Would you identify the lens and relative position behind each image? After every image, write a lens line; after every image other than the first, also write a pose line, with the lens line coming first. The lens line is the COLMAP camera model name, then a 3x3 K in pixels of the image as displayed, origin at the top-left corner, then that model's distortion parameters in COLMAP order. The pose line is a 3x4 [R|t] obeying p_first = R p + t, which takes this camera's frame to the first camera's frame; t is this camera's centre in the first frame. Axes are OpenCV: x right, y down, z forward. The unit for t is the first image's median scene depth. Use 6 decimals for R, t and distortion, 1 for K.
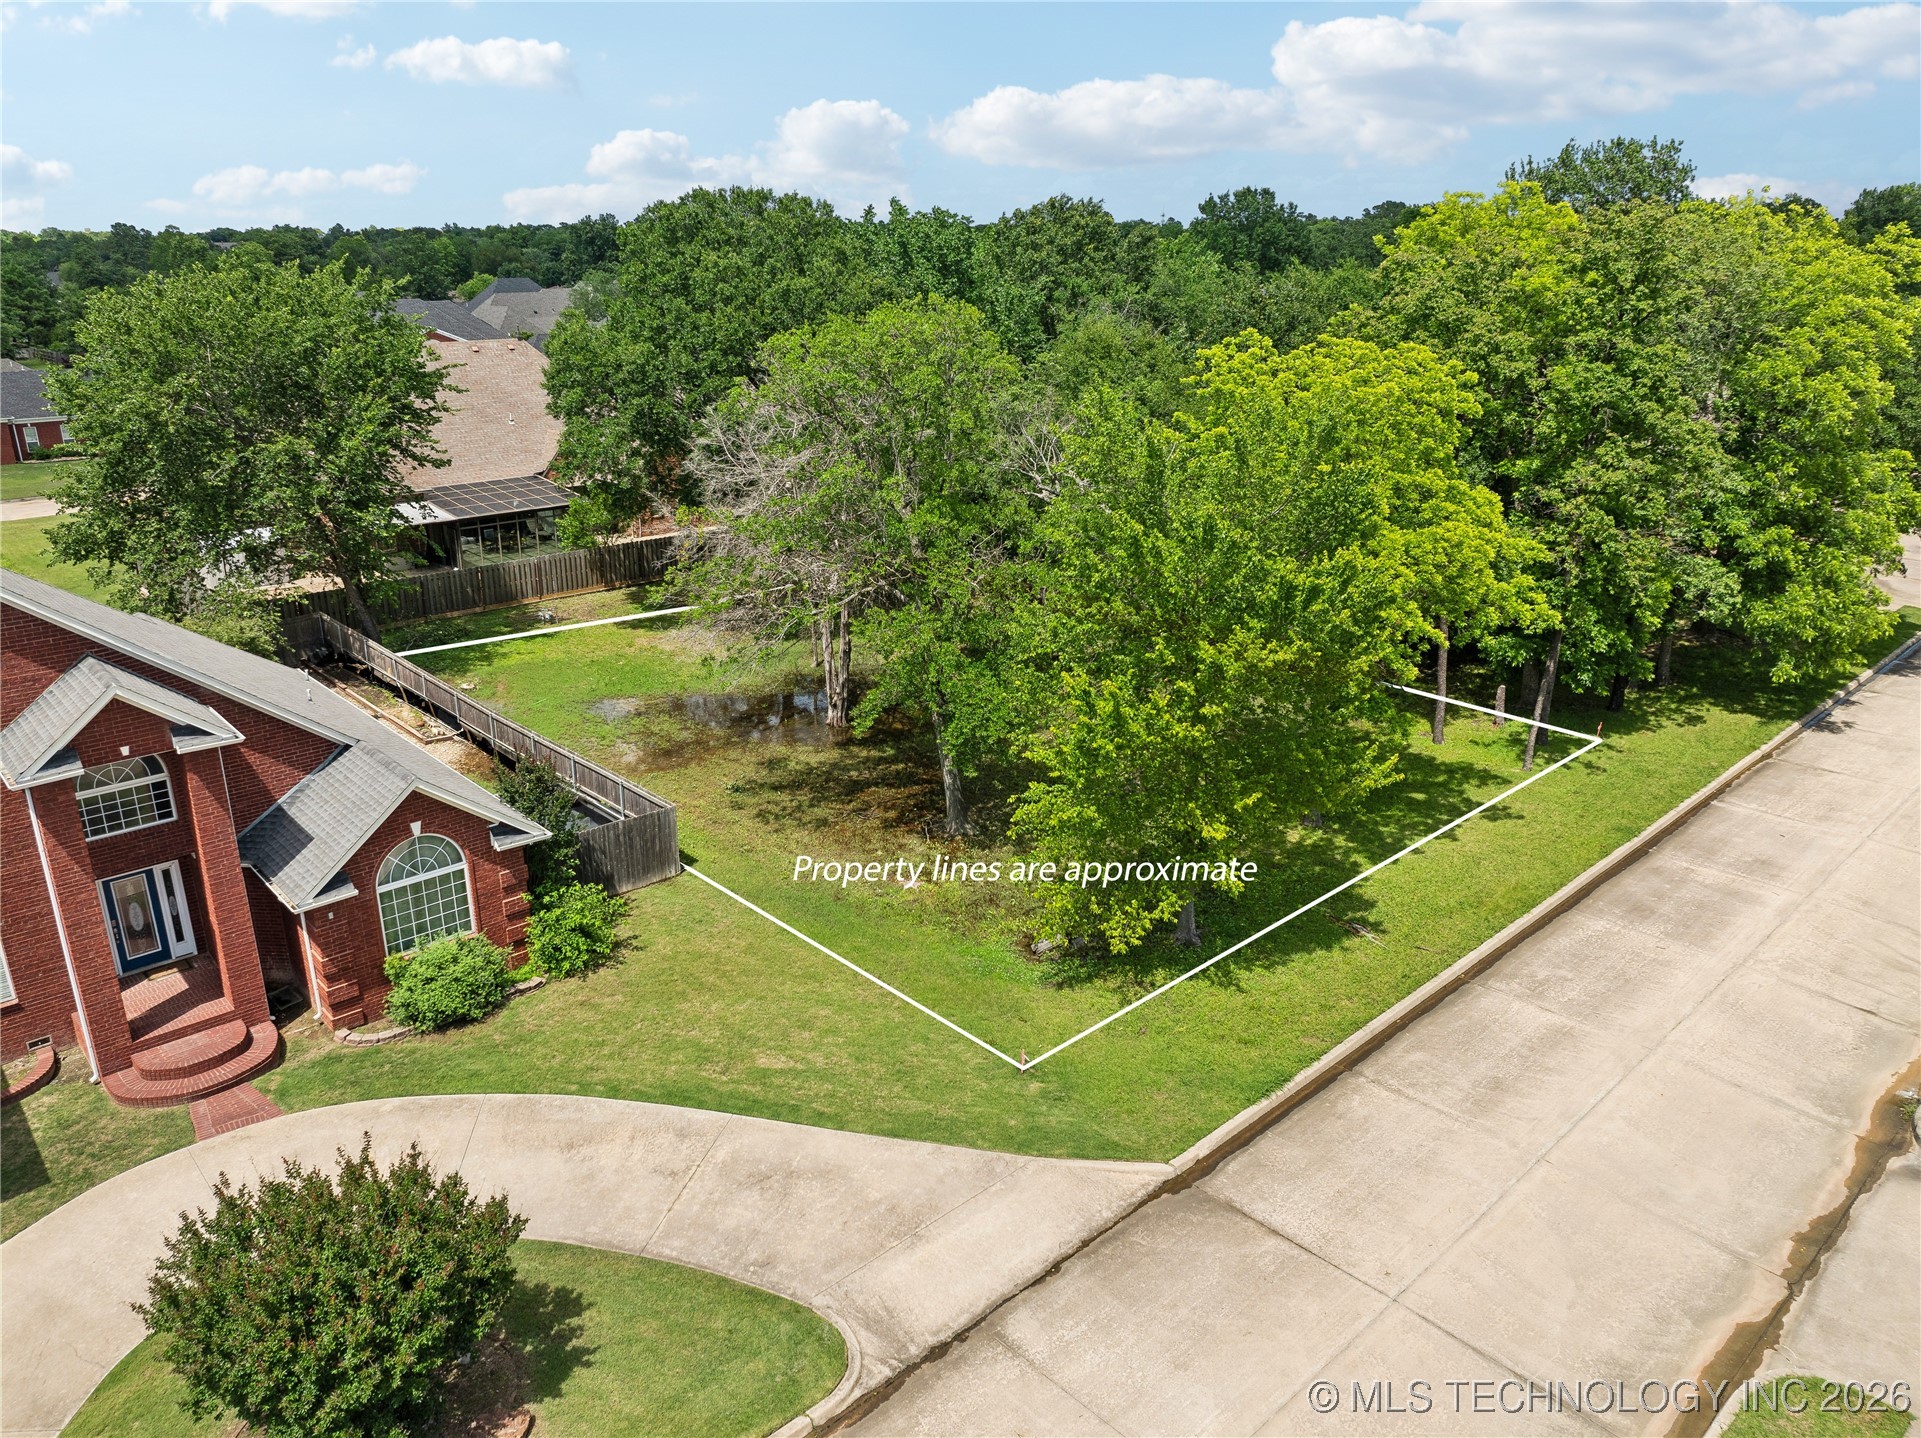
lens RADIAL K [[1366.1, 0, 960.5], [0, 1366.1, 719.0], [0, 0, 1]] dist [-0.032600, -0.001613]
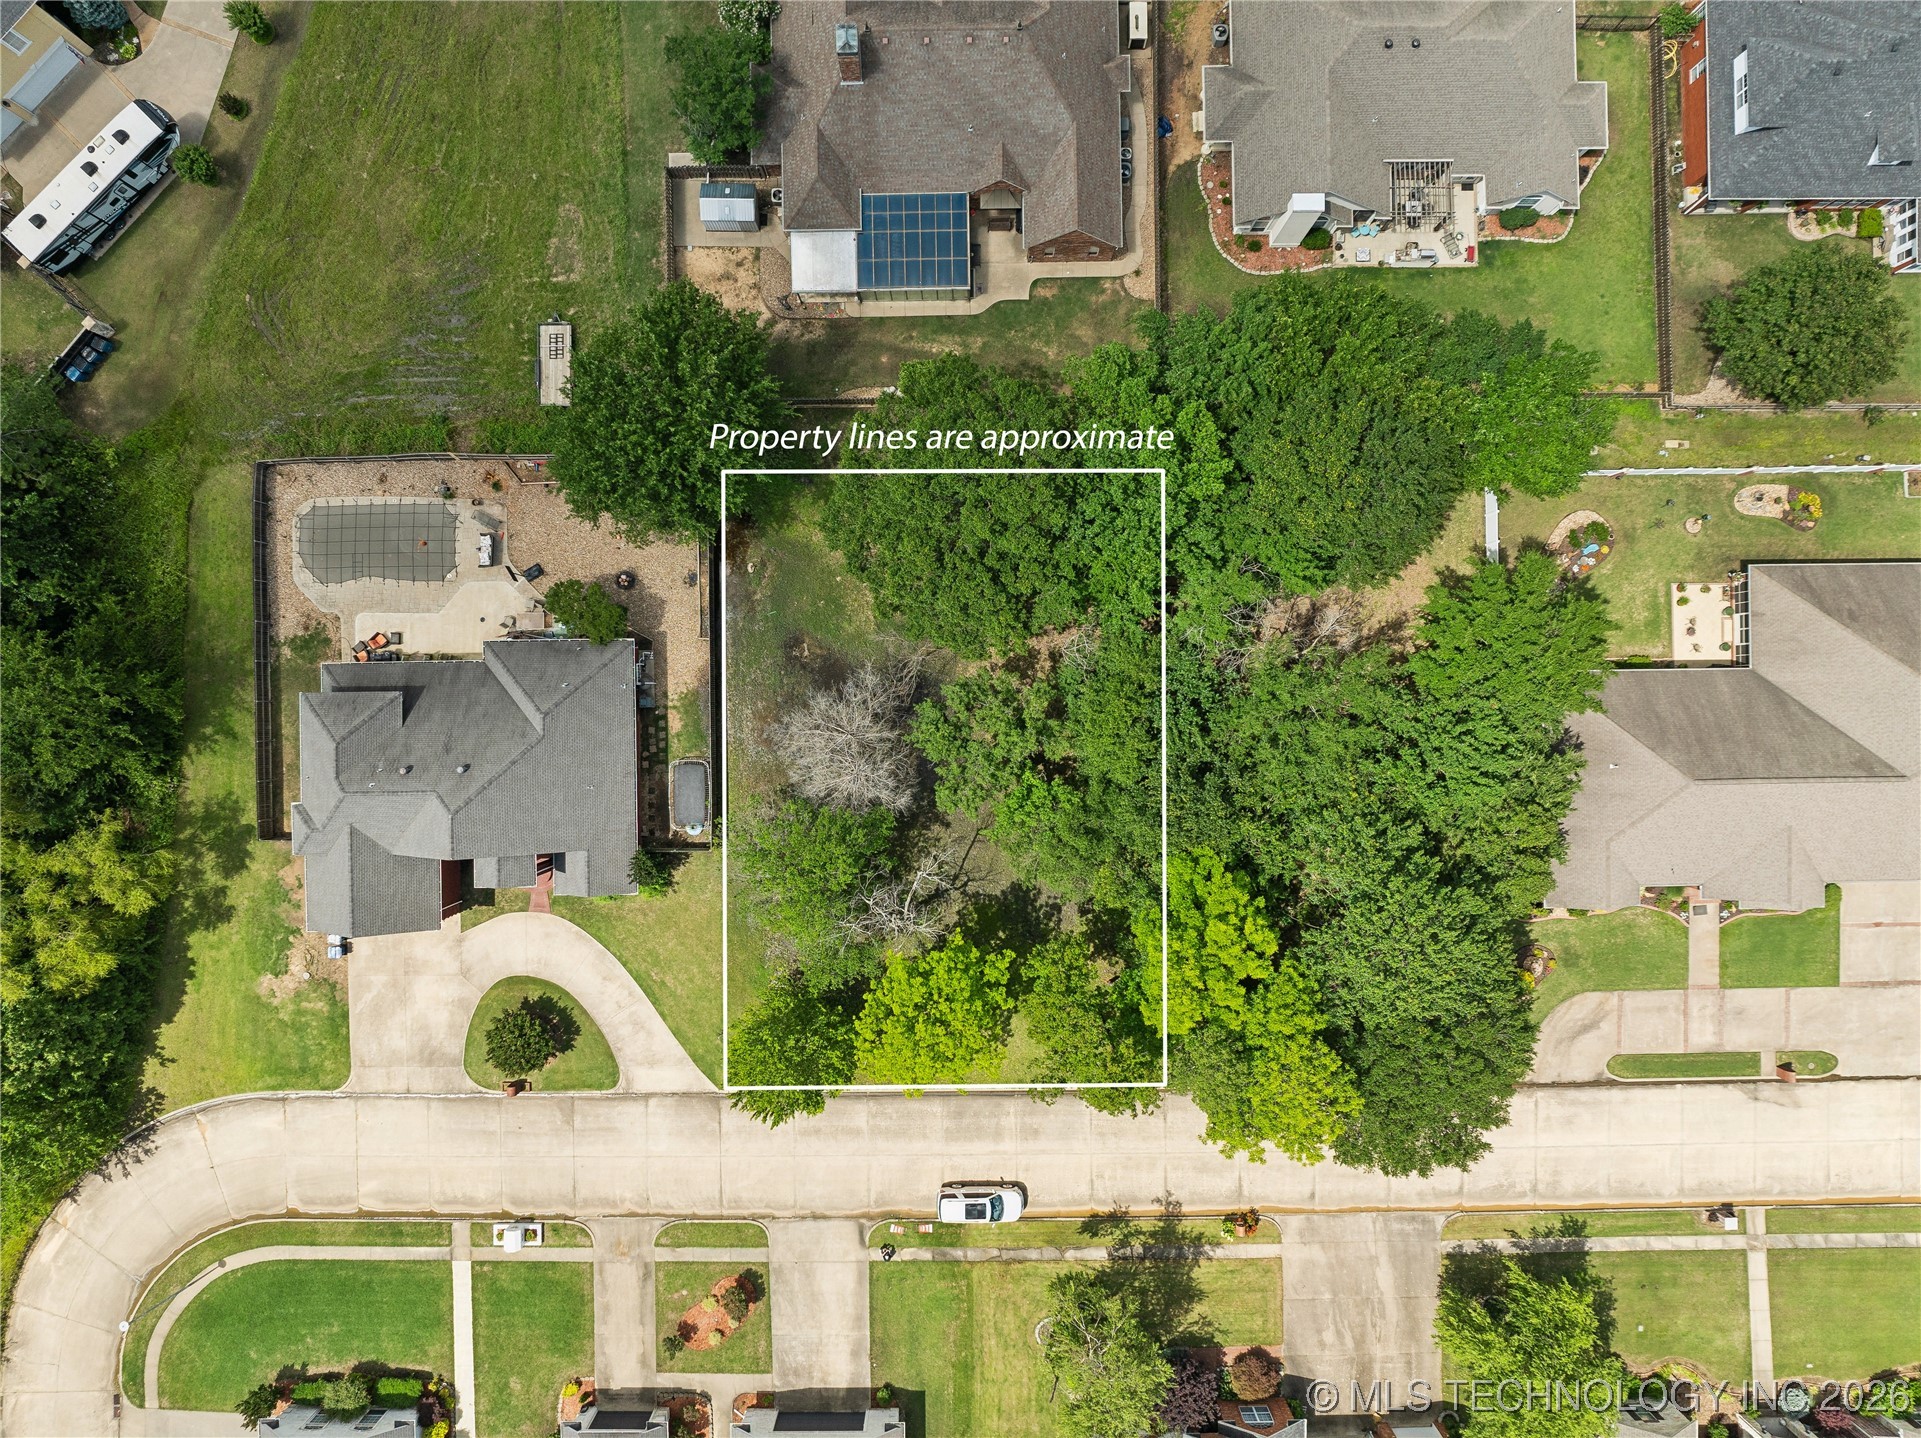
lens RADIAL K [[1447.6, 0, 960.5], [0, 1447.6, 719.0], [0, 0, 1]] dist [-0.070239, 0.054712]
pose [[0.738440, 0.674295, 0.005681, -0.067607], [-0.216516, 0.229117, 0.949013, -3.661525], [0.638613, -0.702020, 0.315185, 0.848069]]
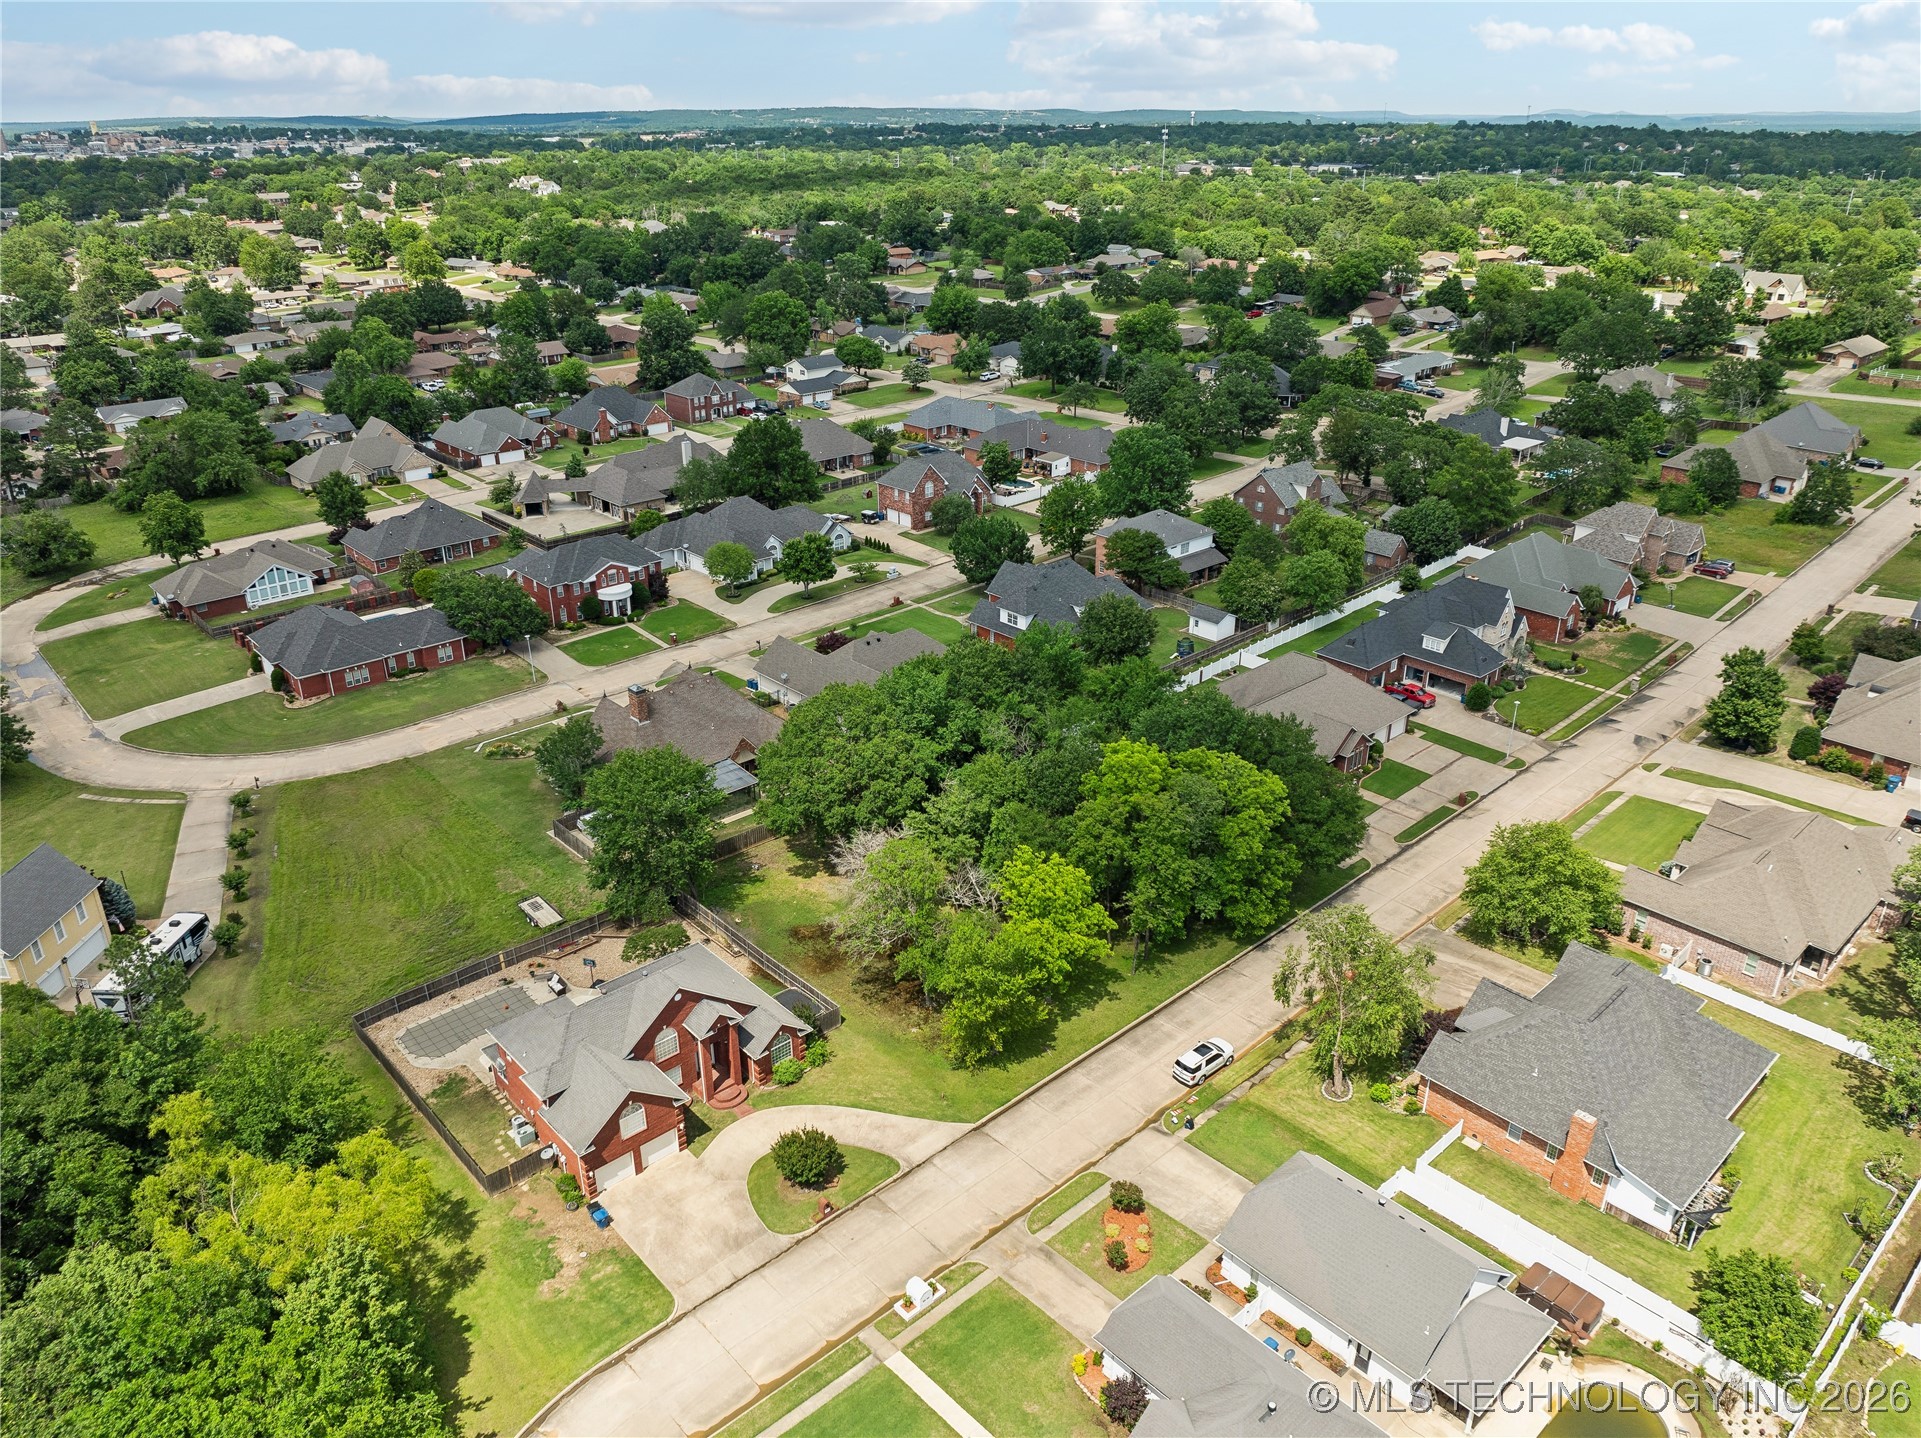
lens RADIAL K [[1366.1, 0, 960.5], [0, 1366.1, 719.0], [0, 0, 1]] dist [-0.032600, -0.001613]
pose [[0.999951, -0.001309, -0.009802, 0.143663], [0.002196, 0.995847, 0.091013, -1.233159], [0.009643, -0.091030, 0.995801, -2.913828]]
